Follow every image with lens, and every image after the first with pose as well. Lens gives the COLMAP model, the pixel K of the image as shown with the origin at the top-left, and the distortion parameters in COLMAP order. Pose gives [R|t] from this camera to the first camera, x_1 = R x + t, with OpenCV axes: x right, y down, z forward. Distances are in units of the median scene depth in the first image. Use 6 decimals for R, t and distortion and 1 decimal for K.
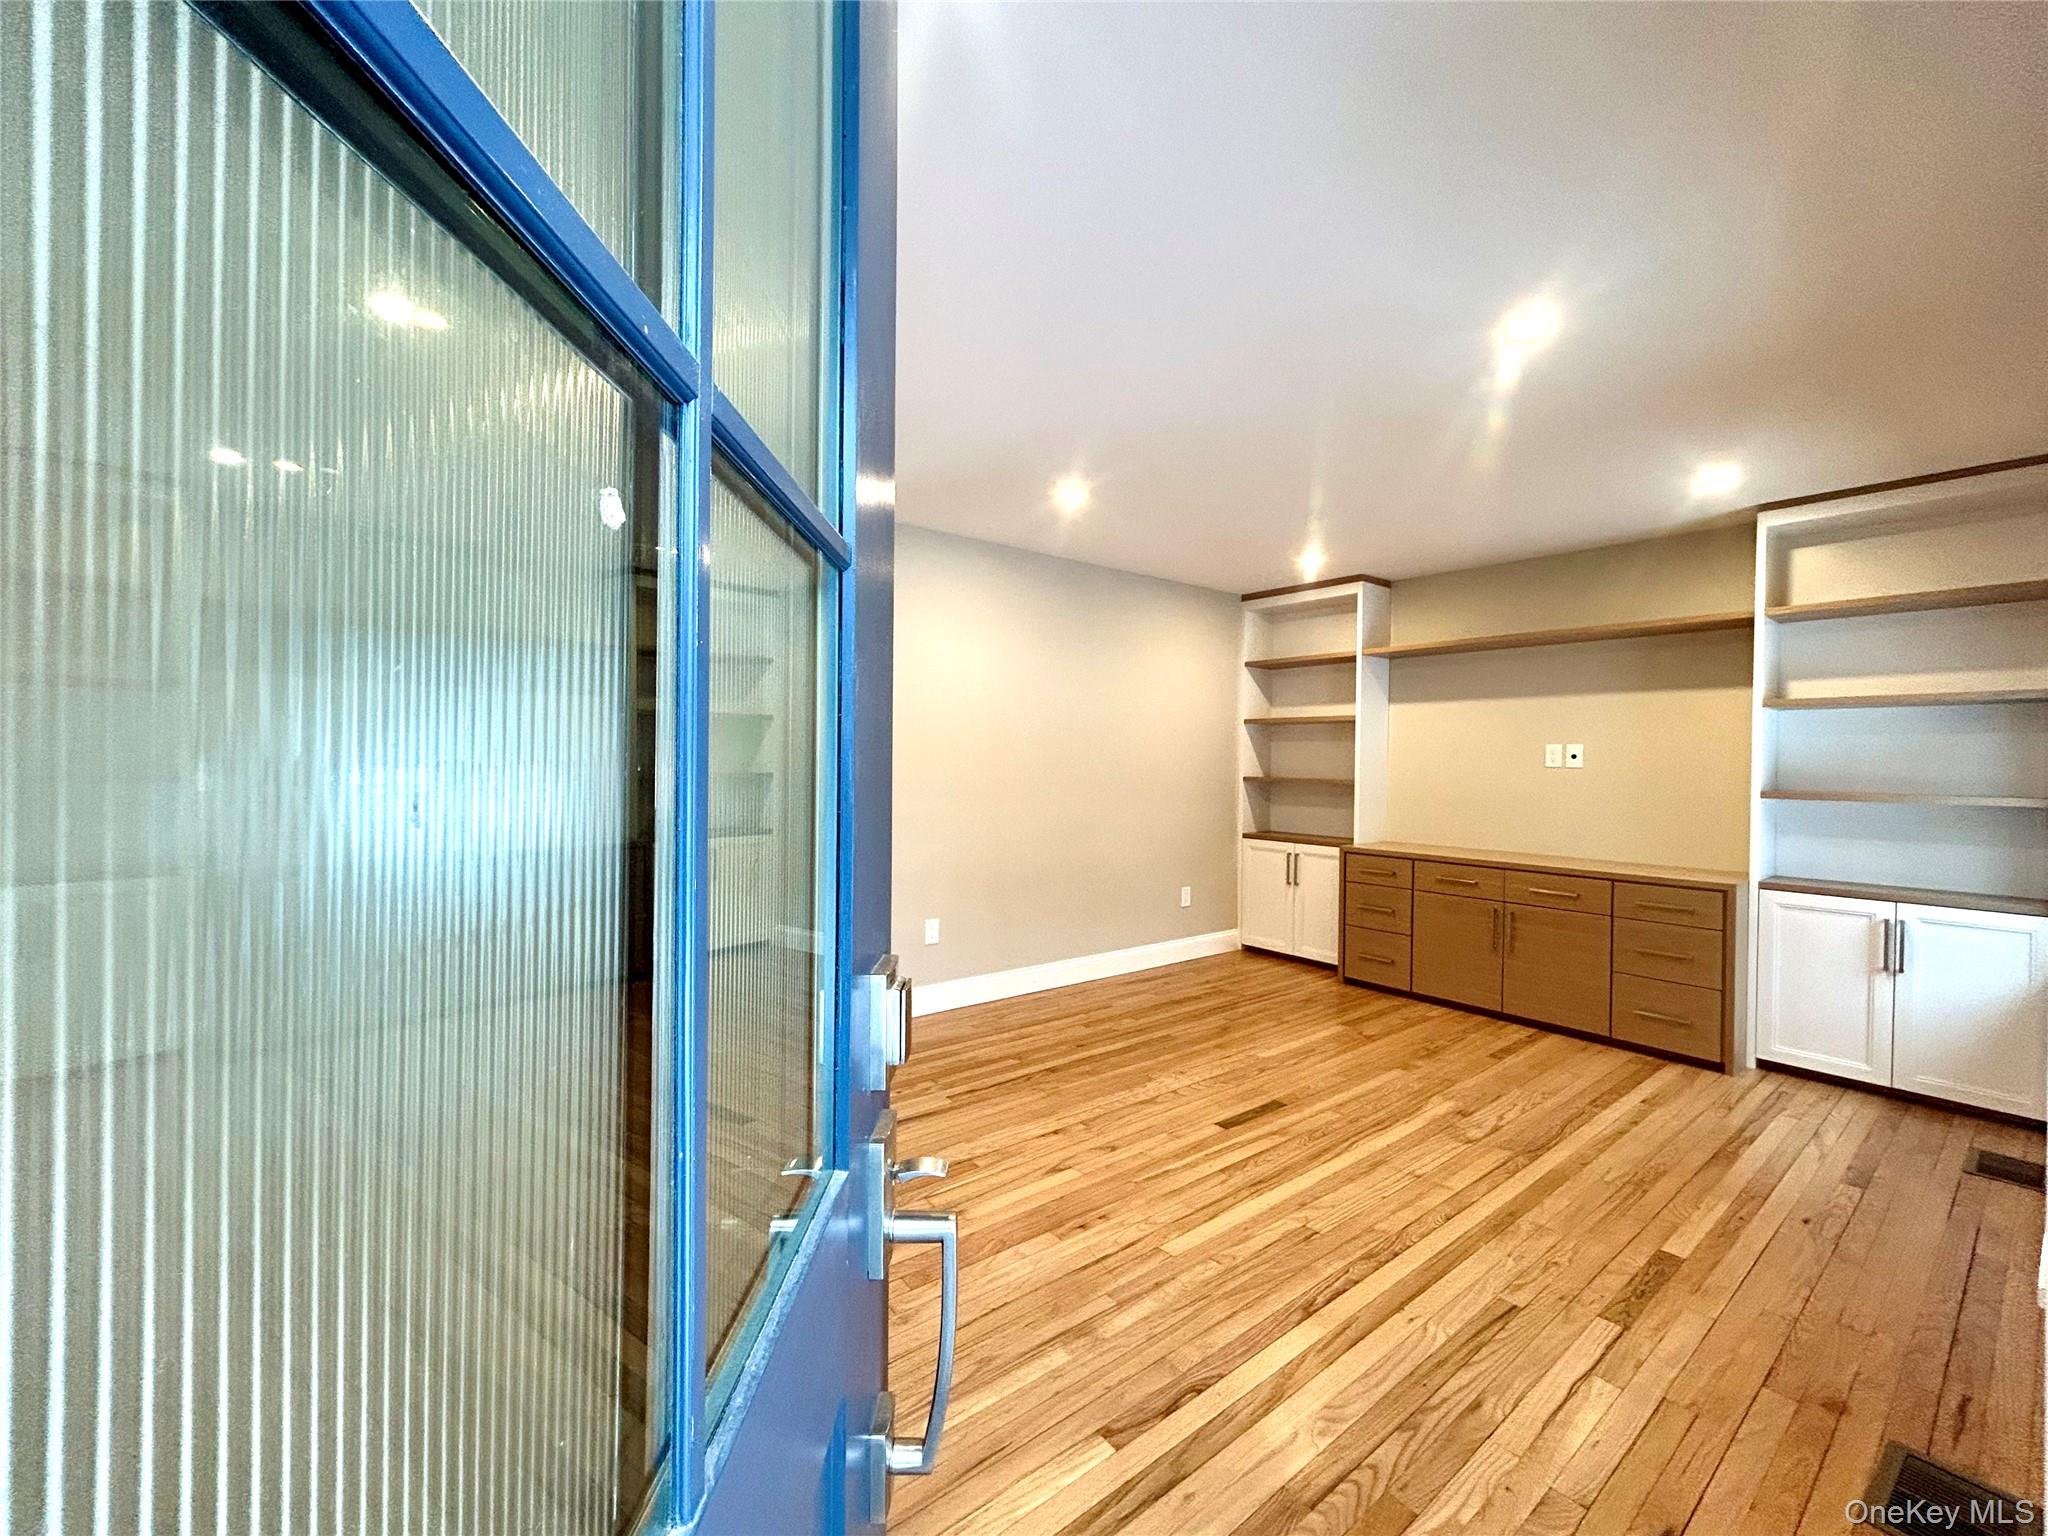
lens RADIAL K [[827.6, 0, 1022.6], [0, 827.6, 764.8], [0, 0, 1]] dist [-0.002336, -0.000478]
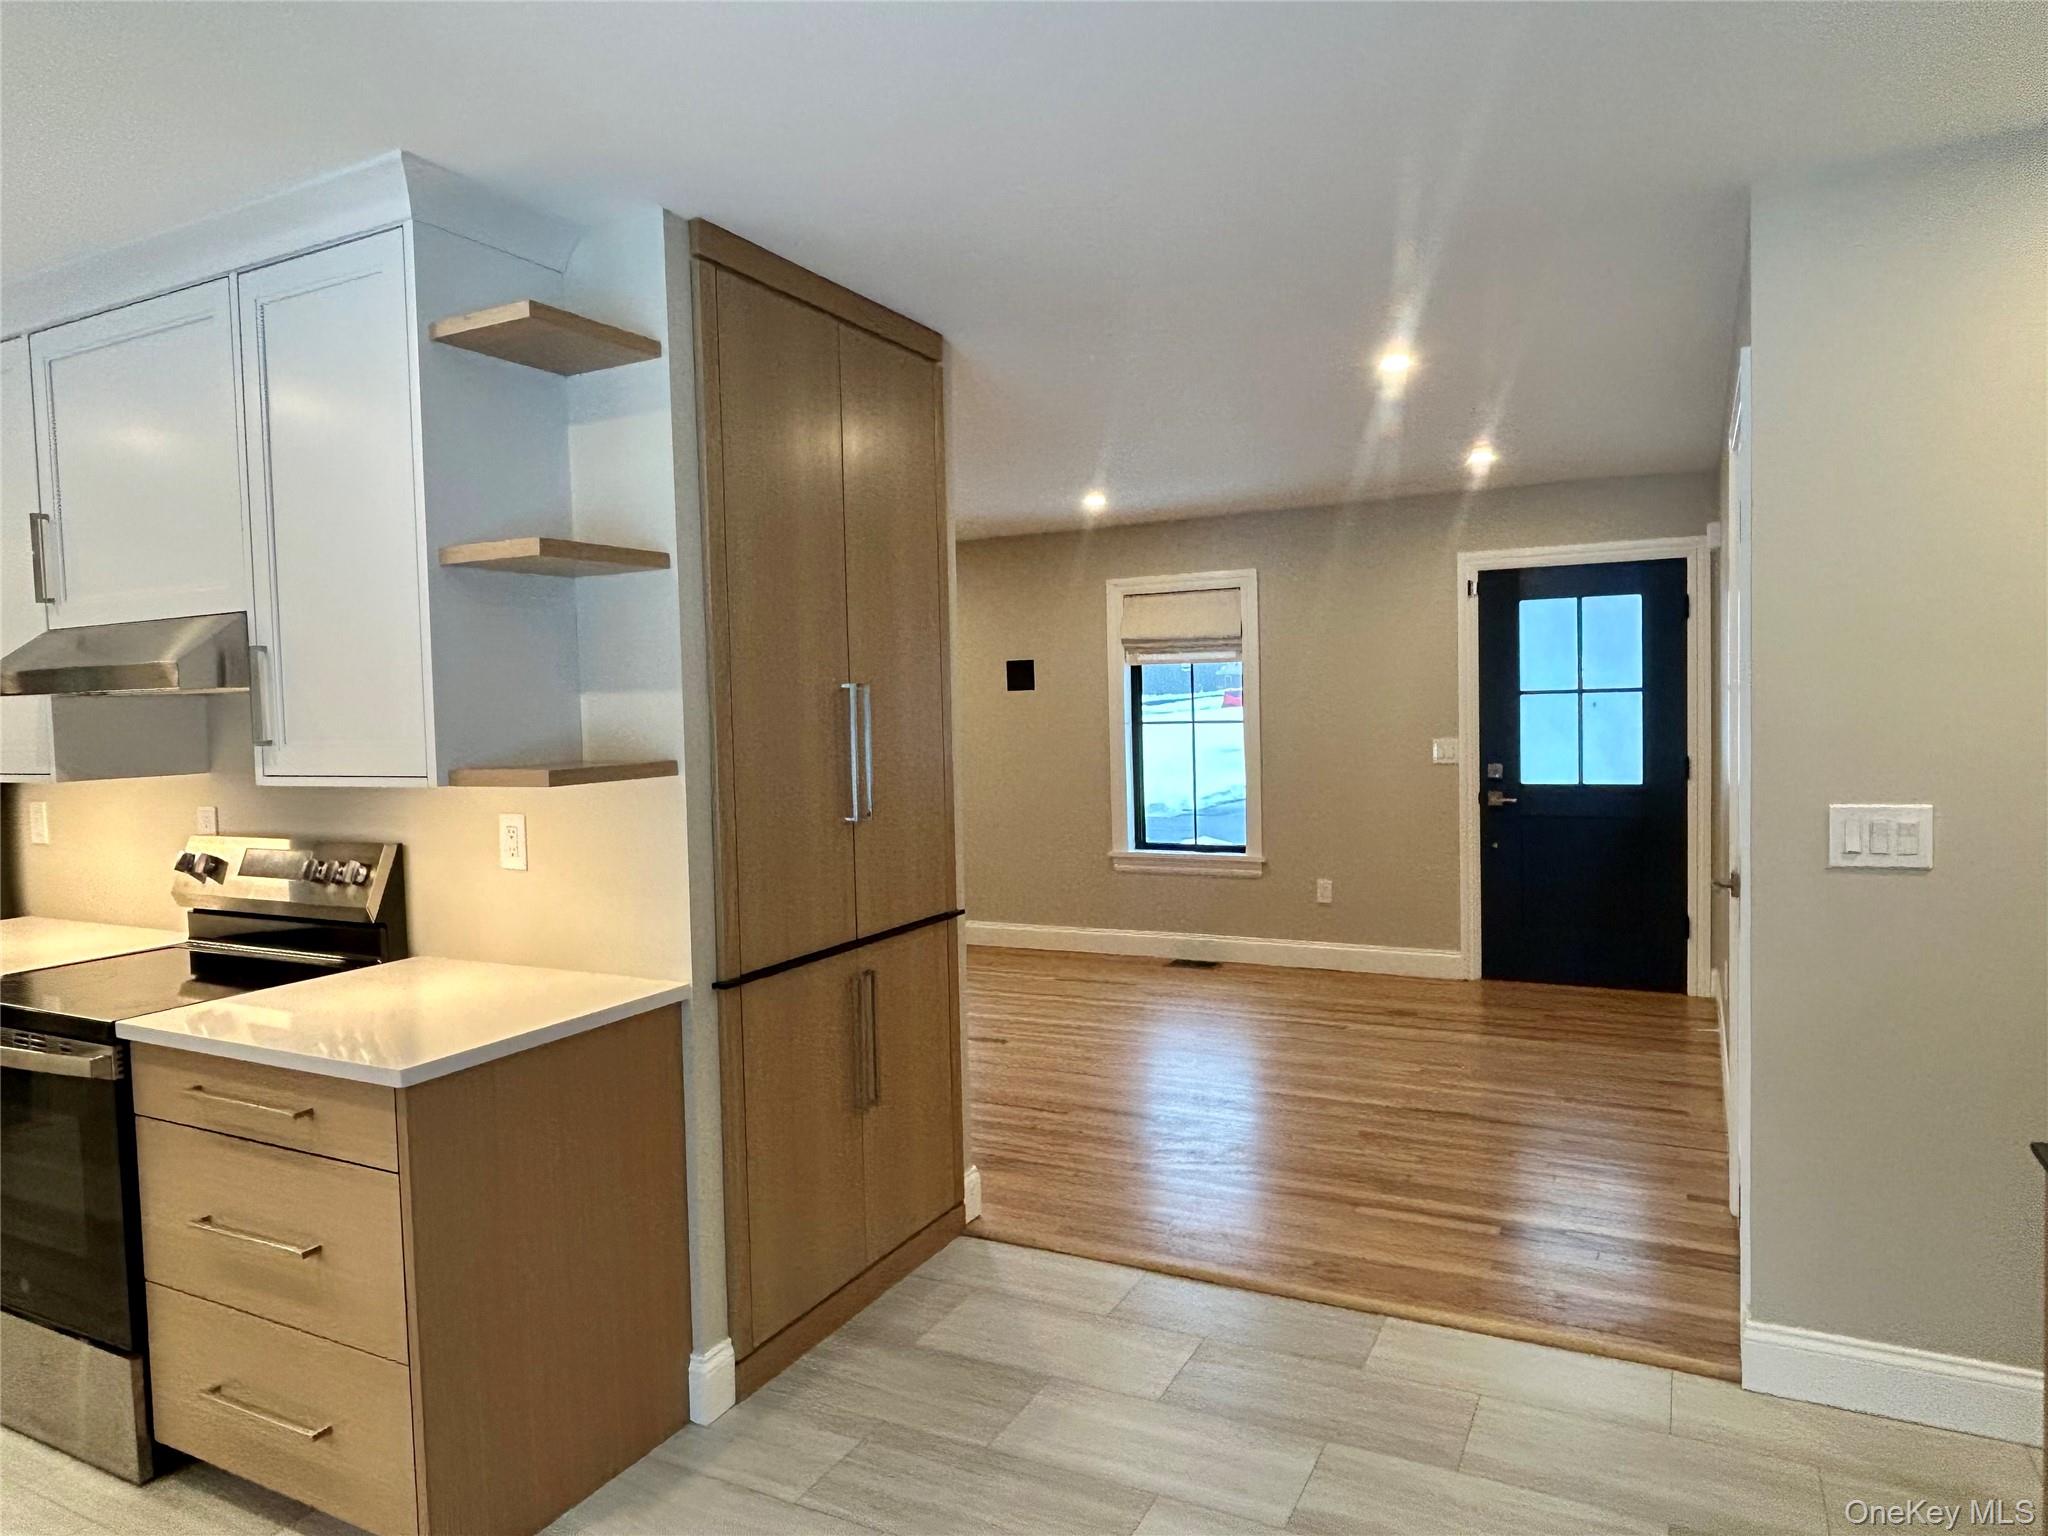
lens RADIAL K [[1287.6, 0, 1012.8], [0, 1287.6, 763.7], [0, 0, 1]] dist [-0.000518, -0.003140]
pose [[-0.412786, -0.044240, 0.909753, -1.227385], [0.026747, 0.997800, 0.060658, -0.067989], [-0.910435, 0.049372, -0.410695, 1.470066]]
